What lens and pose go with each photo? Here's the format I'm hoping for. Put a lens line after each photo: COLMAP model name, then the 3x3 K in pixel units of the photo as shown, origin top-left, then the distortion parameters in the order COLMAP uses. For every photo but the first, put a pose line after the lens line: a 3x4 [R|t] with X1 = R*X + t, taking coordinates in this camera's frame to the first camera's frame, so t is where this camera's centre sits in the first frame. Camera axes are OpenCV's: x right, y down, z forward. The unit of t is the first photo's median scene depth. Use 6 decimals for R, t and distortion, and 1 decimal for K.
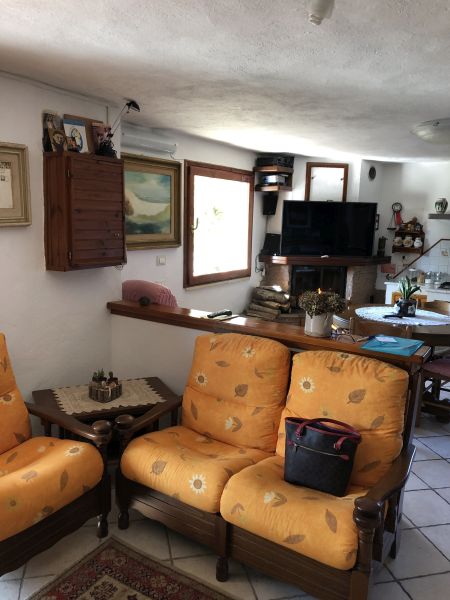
lens RADIAL K [[481.6, 0, 226.9], [0, 481.6, 296.3], [0, 0, 1]] dist [0.064581, -0.069089]
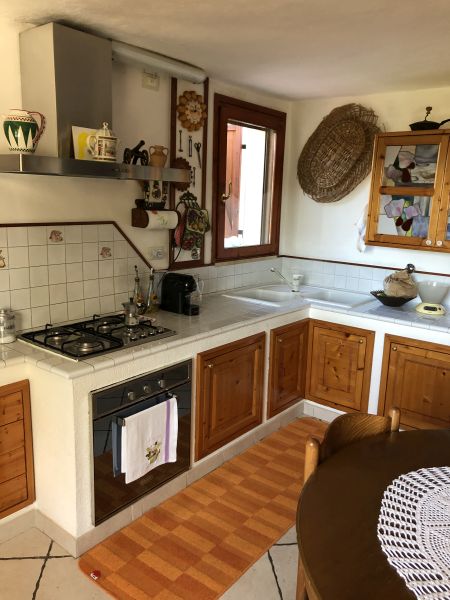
lens RADIAL K [[493.4, 0, 225.0], [0, 493.4, 300.0], [0, 0, 1]] dist [0.013282, 0.002892]
pose [[0.111114, -0.226455, 0.967663, 0.074195], [0.132353, 0.968391, 0.211427, -0.119068], [-0.984955, 0.104581, 0.137573, 0.776205]]
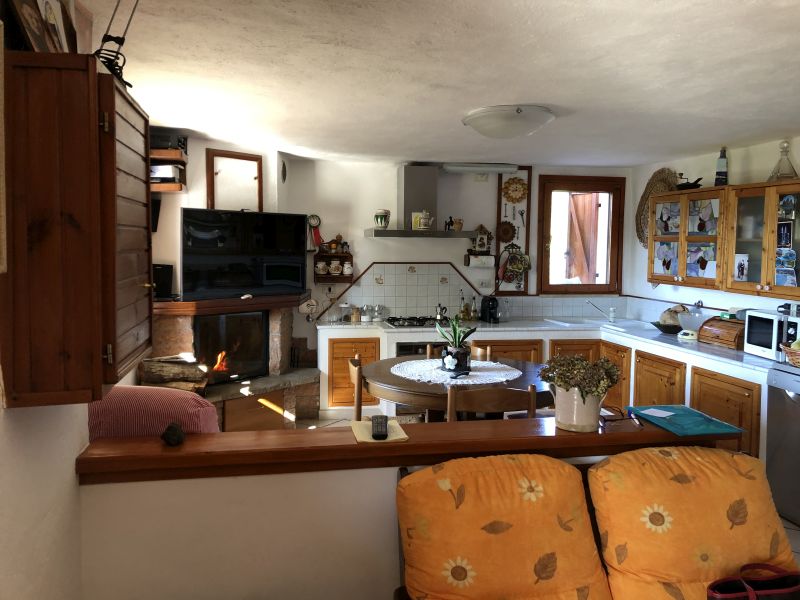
lens RADIAL K [[642.1, 0, 392.6], [0, 642.1, 290.0], [0, 0, 1]] dist [0.064581, -0.069089]
pose [[0.720110, -0.071793, 0.690136, -0.243747], [0.122984, 0.992091, -0.025121, -0.046108], [-0.682874, 0.102965, 0.723244, 0.255373]]
